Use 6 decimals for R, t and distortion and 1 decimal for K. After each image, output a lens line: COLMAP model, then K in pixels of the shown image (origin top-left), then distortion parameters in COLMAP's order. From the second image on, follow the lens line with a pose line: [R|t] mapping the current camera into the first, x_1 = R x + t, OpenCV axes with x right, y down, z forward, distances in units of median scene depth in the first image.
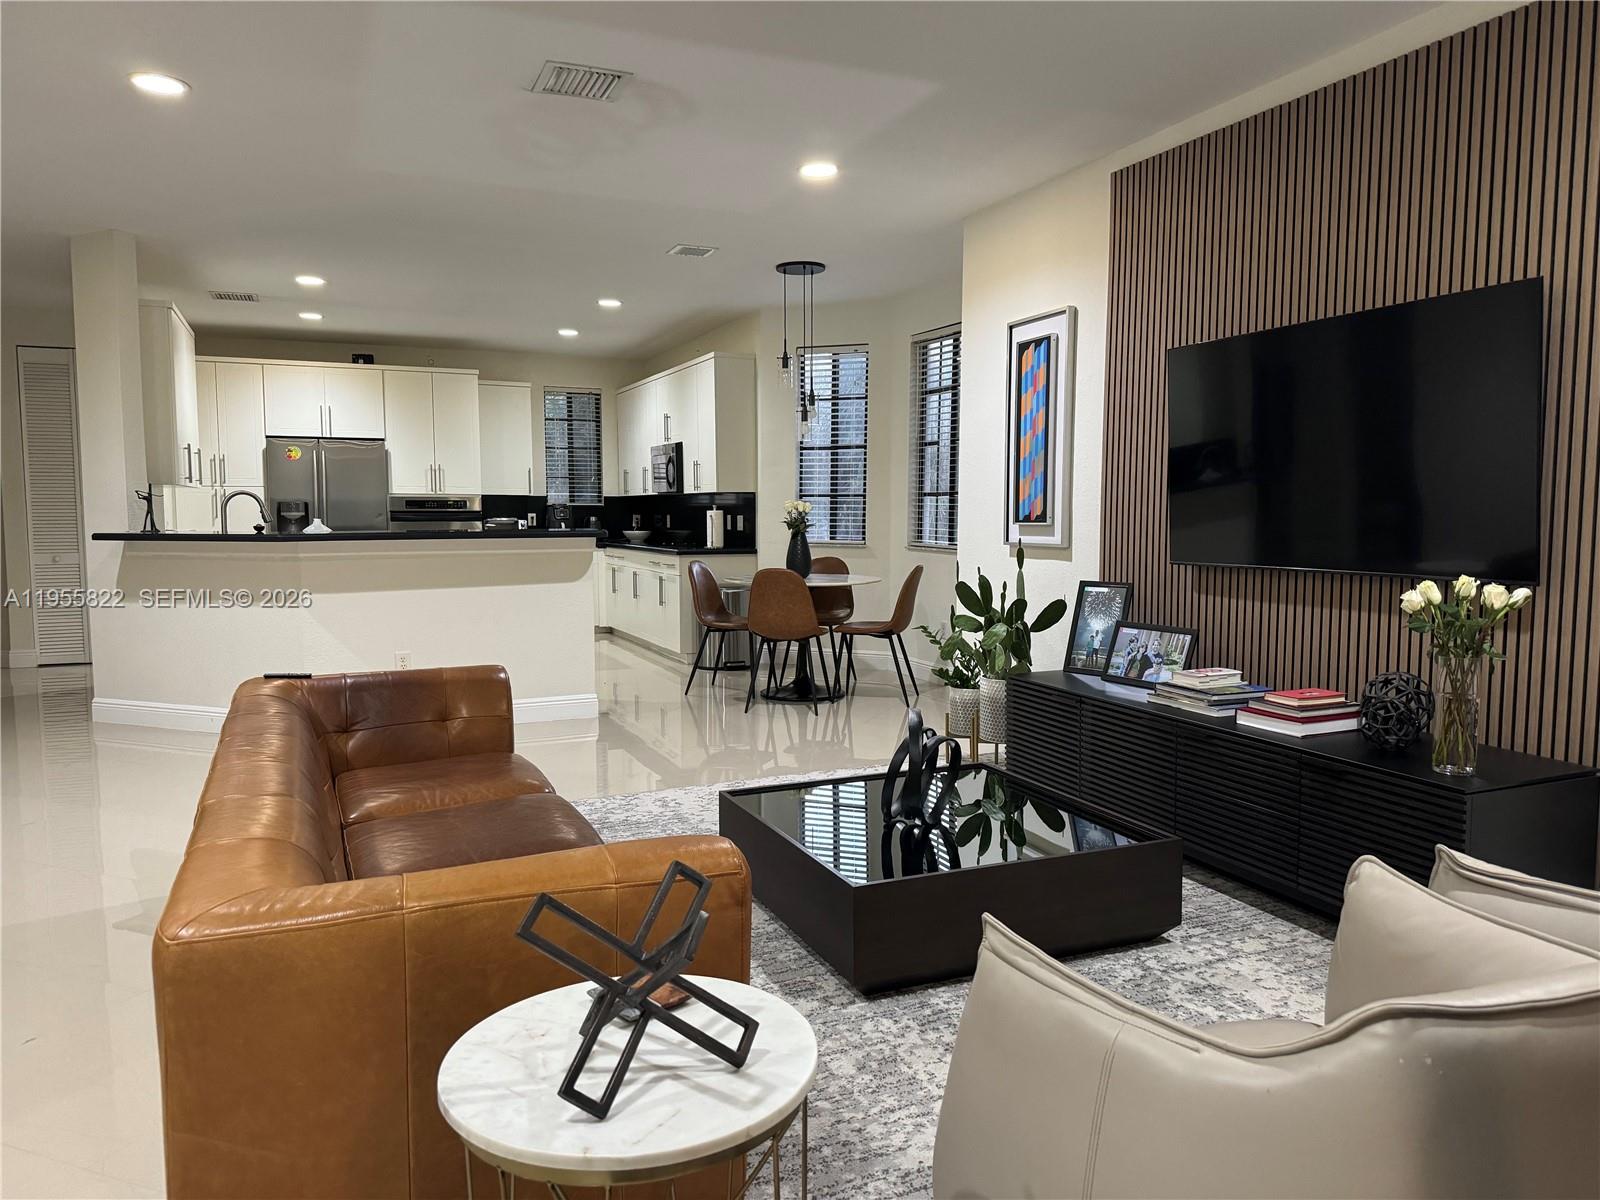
lens RADIAL K [[1128.5, 0, 800.0], [0, 1128.5, 600.0], [0, 0, 1]] dist [0.139626, -0.187974]
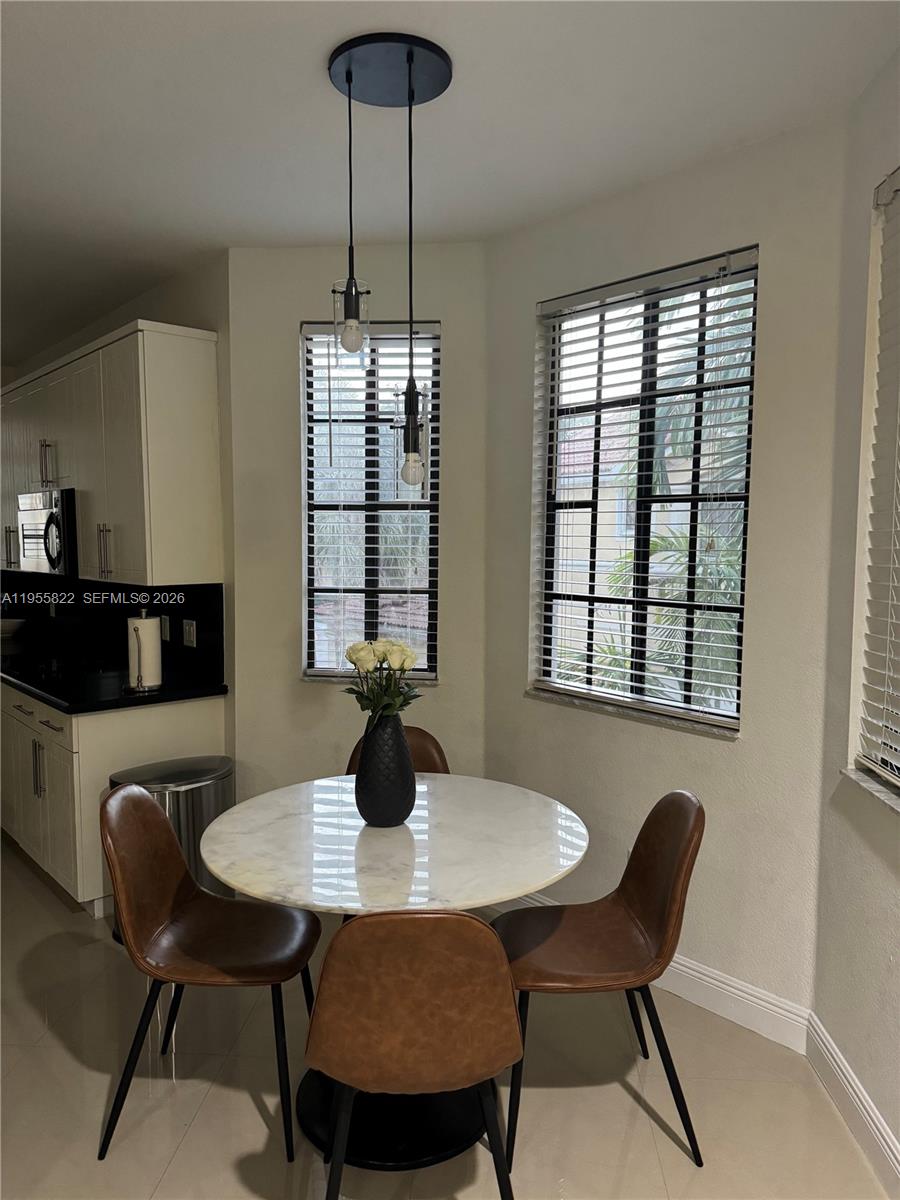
lens RADIAL K [[846.4, 0, 440.0], [0, 846.4, 616.5], [0, 0, 1]] dist [0.151641, -0.218171]
pose [[0.955902, -0.027086, 0.292433, -0.083289], [0.022248, 0.999555, 0.019859, -0.116696], [-0.292841, -0.012477, 0.956080, 0.775773]]
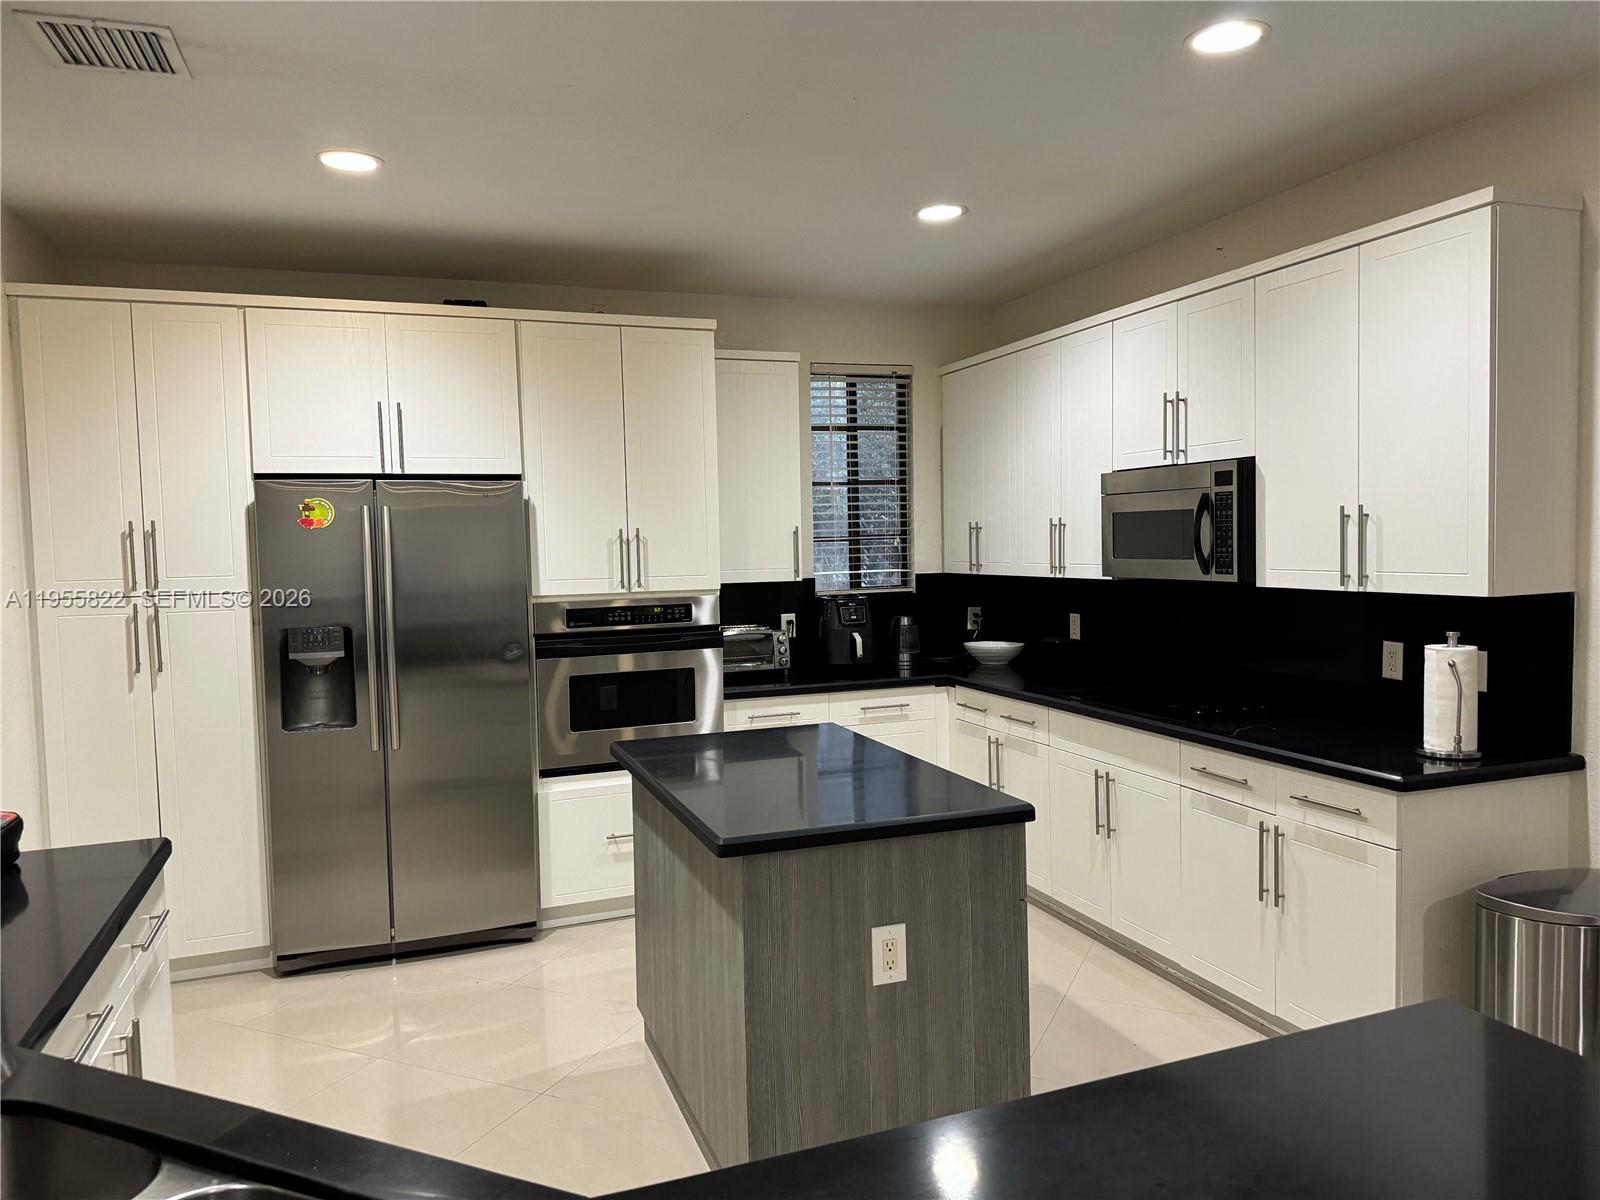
lens RADIAL K [[1128.5, 0, 794.4], [0, 1128.5, 603.9], [0, 0, 1]] dist [0.151641, -0.218171]
pose [[0.998180, -0.018542, -0.057391, -0.354658], [0.017363, 0.999629, -0.020968, -0.121652], [0.057758, 0.019933, 0.998132, 0.865812]]
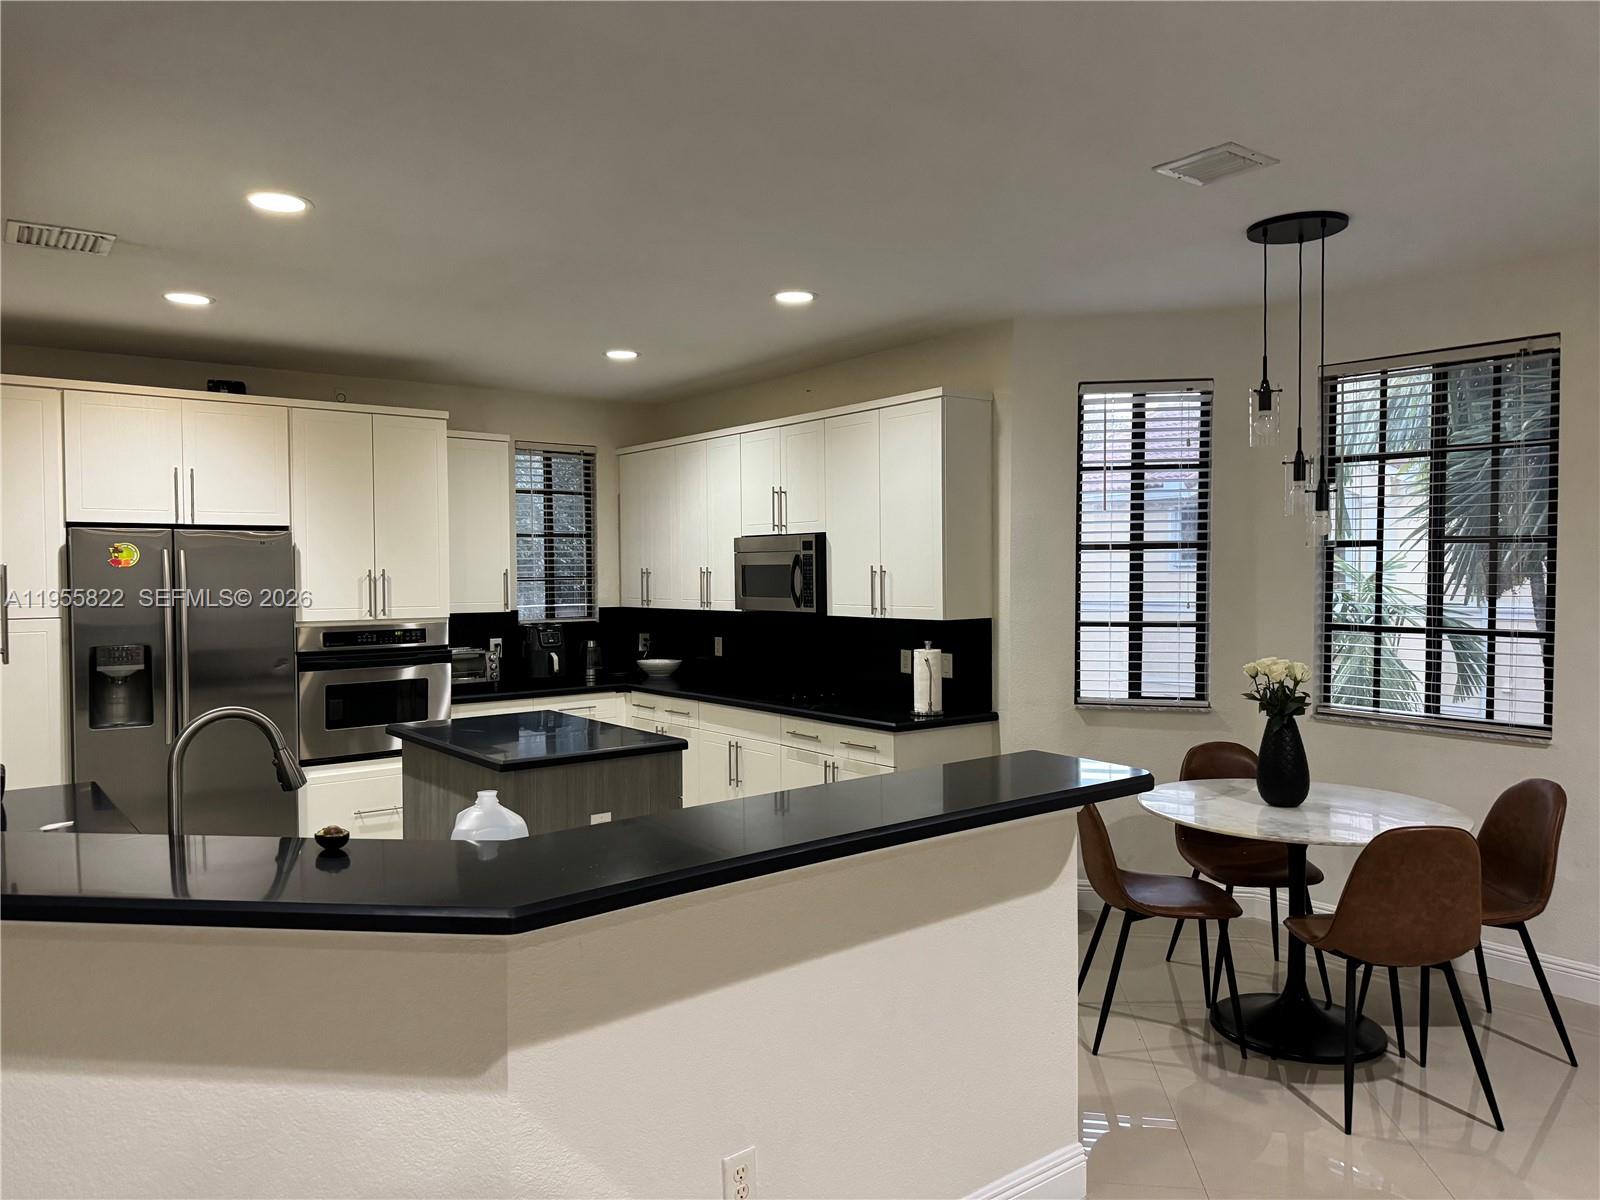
lens RADIAL K [[1128.5, 0, 794.4], [0, 1128.5, 603.9], [0, 0, 1]] dist [0.151641, -0.218171]
pose [[0.970573, -0.013346, 0.240438, -0.394199], [0.025900, 0.998457, -0.049130, -0.104233], [-0.239411, 0.053911, 0.969420, 0.598636]]
